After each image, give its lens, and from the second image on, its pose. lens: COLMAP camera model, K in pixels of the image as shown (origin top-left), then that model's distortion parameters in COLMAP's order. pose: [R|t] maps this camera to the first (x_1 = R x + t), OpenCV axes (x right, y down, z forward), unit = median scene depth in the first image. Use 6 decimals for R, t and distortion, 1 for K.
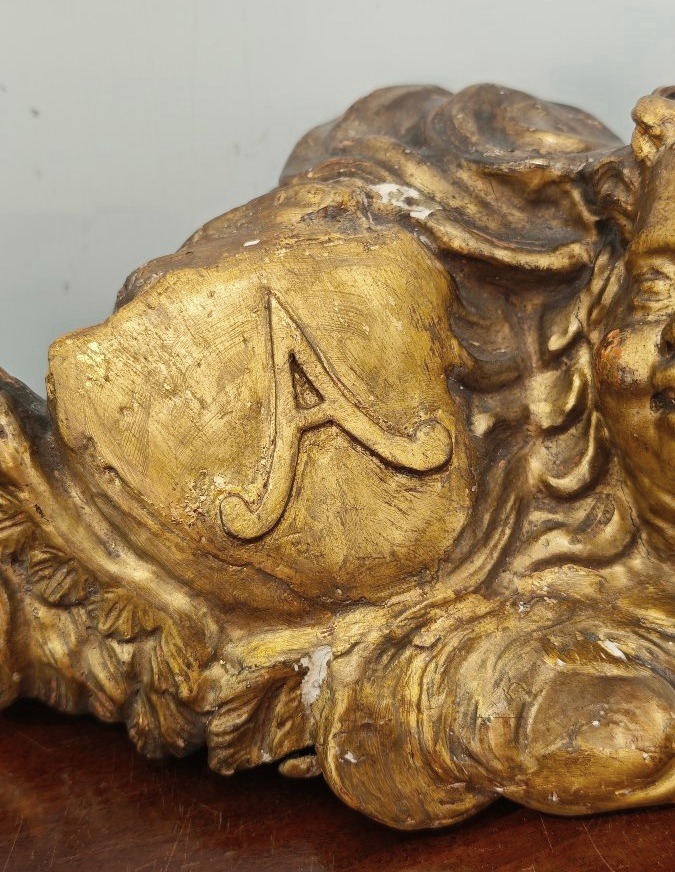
lens RADIAL K [[1242.8, 0, 314.8], [0, 1242.8, 409.1], [0, 0, 1]] dist [-0.010322, 0.000000]
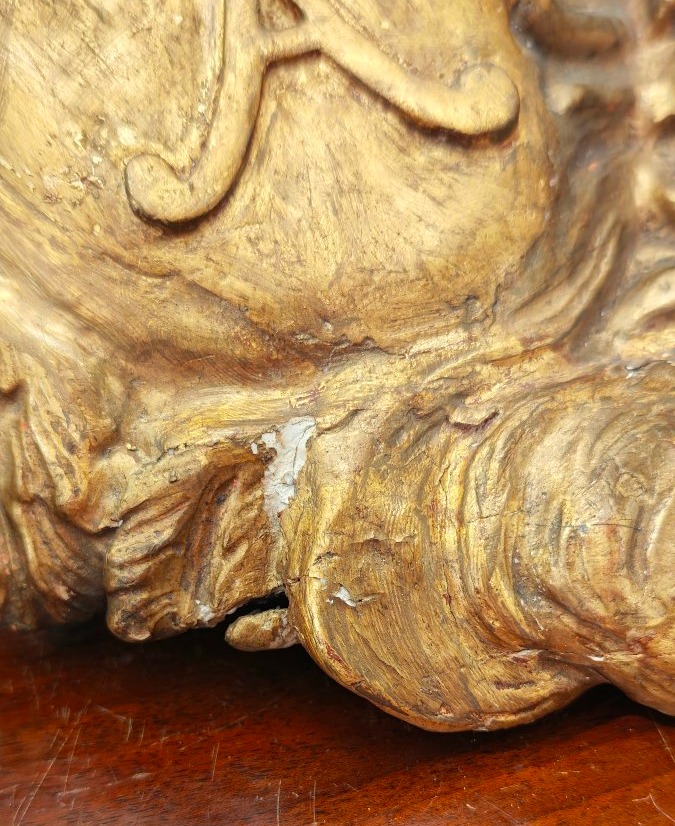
lens RADIAL K [[1327.8, 0, 324.7], [0, 1327.8, 538.5], [0, 0, 1]] dist [0.019862, 0.000000]
pose [[0.999865, 0.007761, 0.014451, 0.009253], [-0.007840, 0.999955, 0.005376, 0.239209], [-0.014409, -0.005489, 0.999881, 0.358738]]
